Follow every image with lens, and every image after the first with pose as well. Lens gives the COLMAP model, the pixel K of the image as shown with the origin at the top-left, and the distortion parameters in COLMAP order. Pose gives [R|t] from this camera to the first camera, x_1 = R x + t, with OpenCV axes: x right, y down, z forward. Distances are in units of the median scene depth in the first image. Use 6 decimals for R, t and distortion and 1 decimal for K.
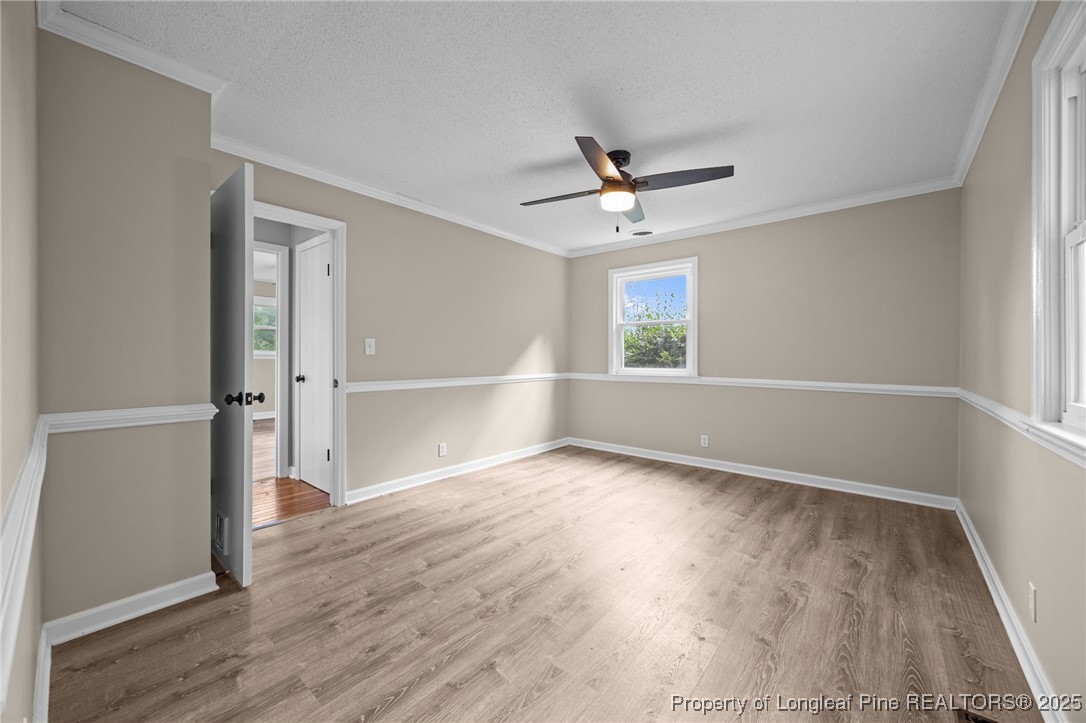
lens RADIAL K [[416.3, 0, 550.2], [0, 416.3, 357.8], [0, 0, 1]] dist [-0.001718, 0.000342]
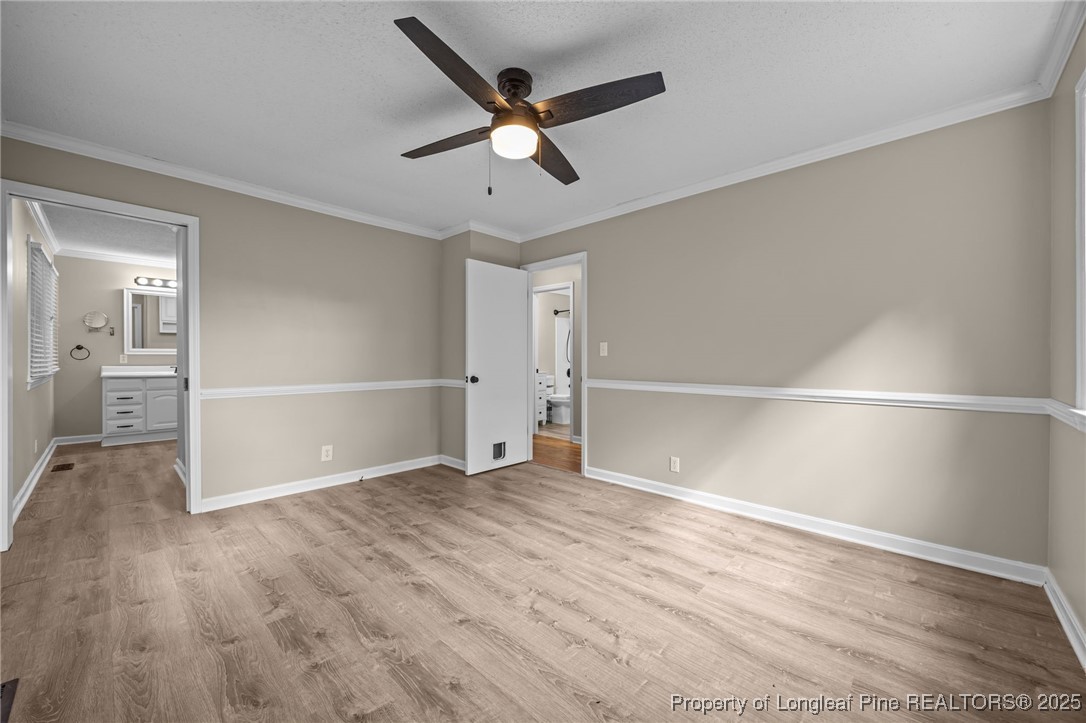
lens RADIAL K [[416.3, 0, 544.7], [0, 416.3, 359.1], [0, 0, 1]] dist [-0.001718, 0.000342]
pose [[-0.072403, -0.000763, -0.997375, 0.981989], [-0.003192, 0.999995, -0.000534, 0.001914], [0.997370, 0.003145, -0.072405, 1.231346]]
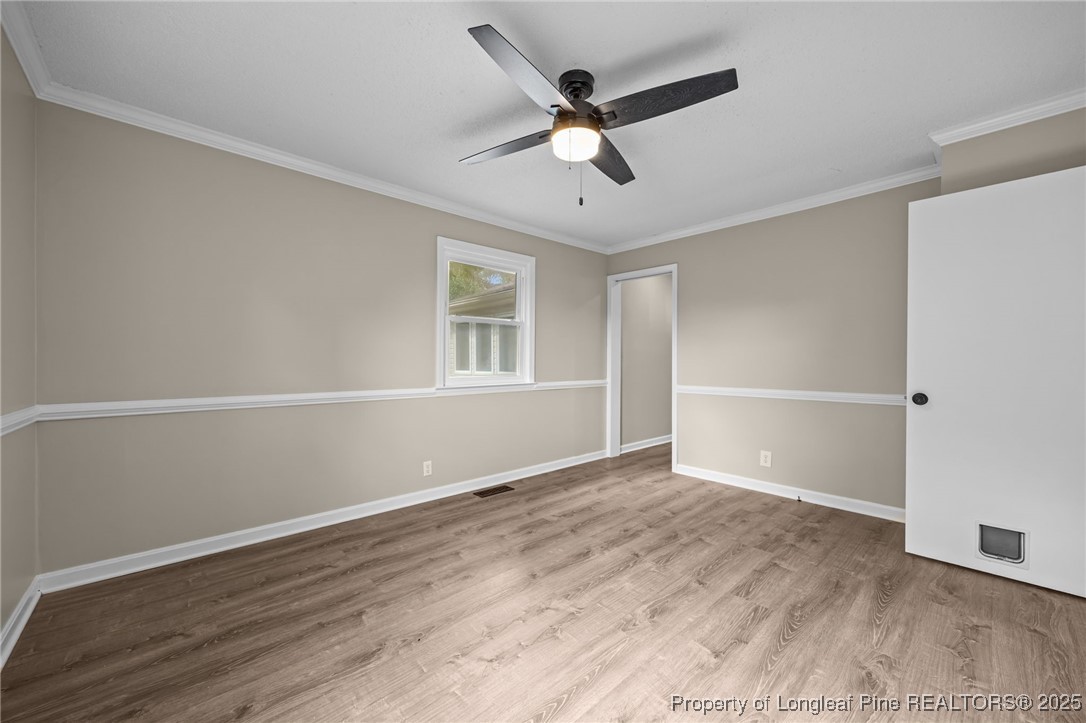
lens RADIAL K [[416.3, 0, 548.0], [0, 416.3, 360.6], [0, 0, 1]] dist [-0.001718, 0.000342]
pose [[-0.990481, -0.003099, 0.137617, 0.117602], [-0.003433, 0.999992, -0.002185, -0.002763], [-0.137609, -0.002636, -0.990483, 1.922529]]
